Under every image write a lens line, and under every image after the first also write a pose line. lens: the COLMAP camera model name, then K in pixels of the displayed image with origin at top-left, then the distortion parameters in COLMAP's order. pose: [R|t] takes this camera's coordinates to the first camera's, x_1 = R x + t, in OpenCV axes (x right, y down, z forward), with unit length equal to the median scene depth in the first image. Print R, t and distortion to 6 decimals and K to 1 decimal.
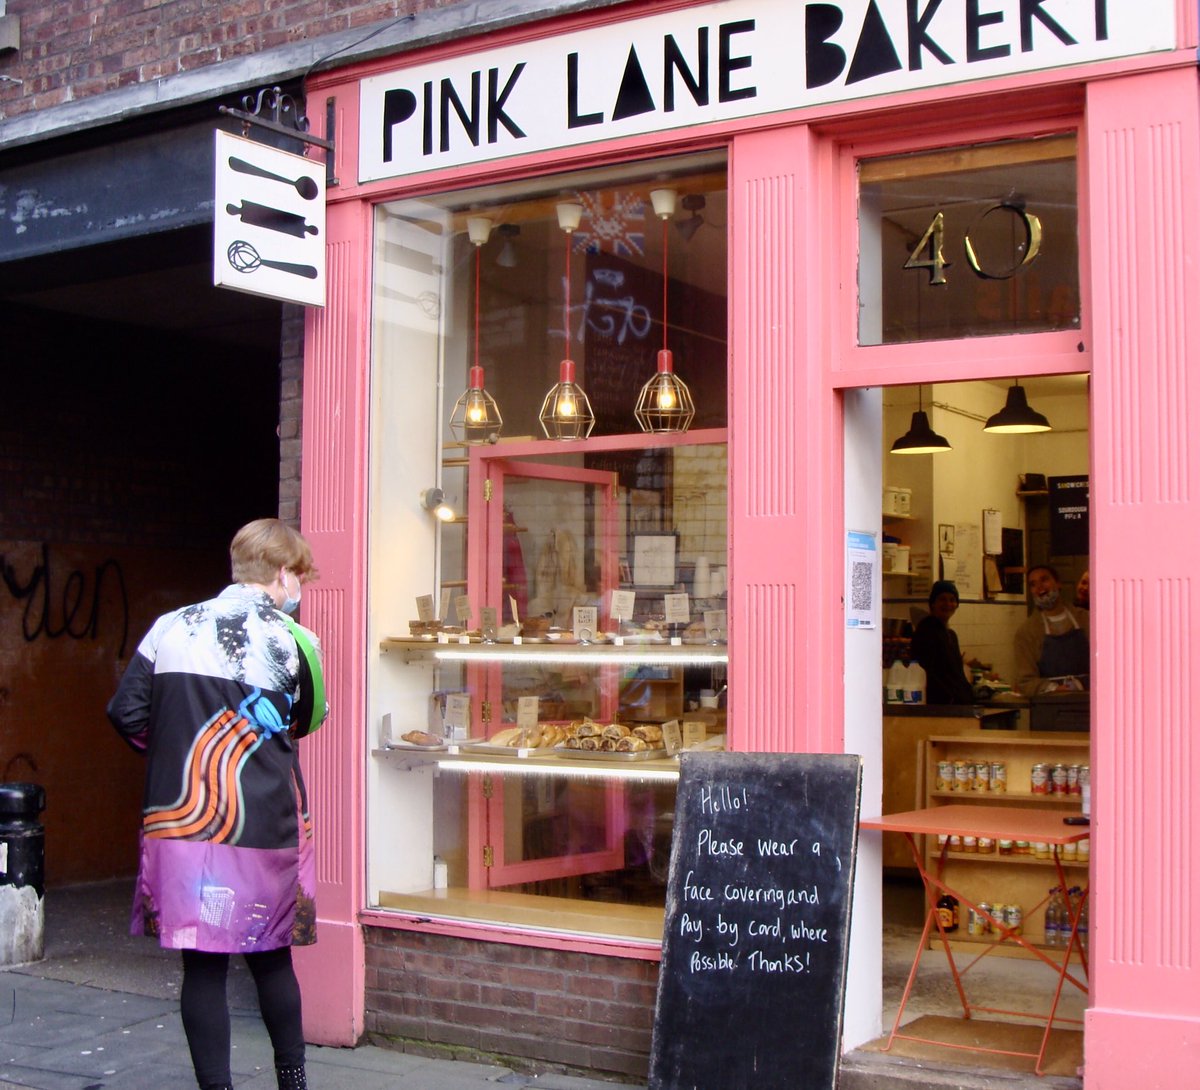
lens RADIAL K [[1715.5, 0, 600.0], [0, 1715.5, 545.0], [0, 0, 1]] dist [-0.150794, 0.078677]
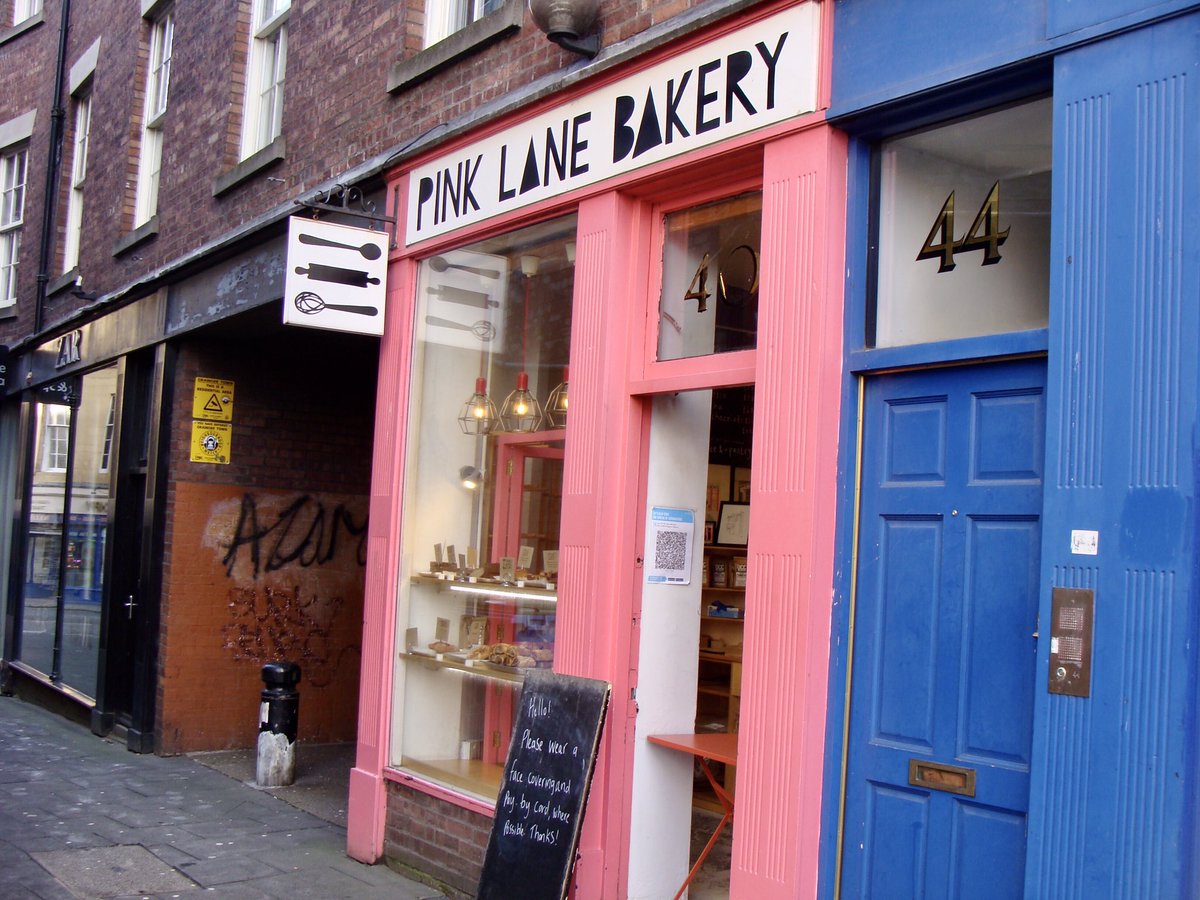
lens RADIAL K [[1369.2, 0, 599.6], [0, 1369.2, 474.4], [0, 0, 1]] dist [-0.147149, 0.005822]
pose [[0.915415, 0.021467, -0.401937, 0.489959], [-0.029681, 0.999458, -0.014219, -0.015623], [0.401414, 0.024946, 0.915557, 0.049222]]
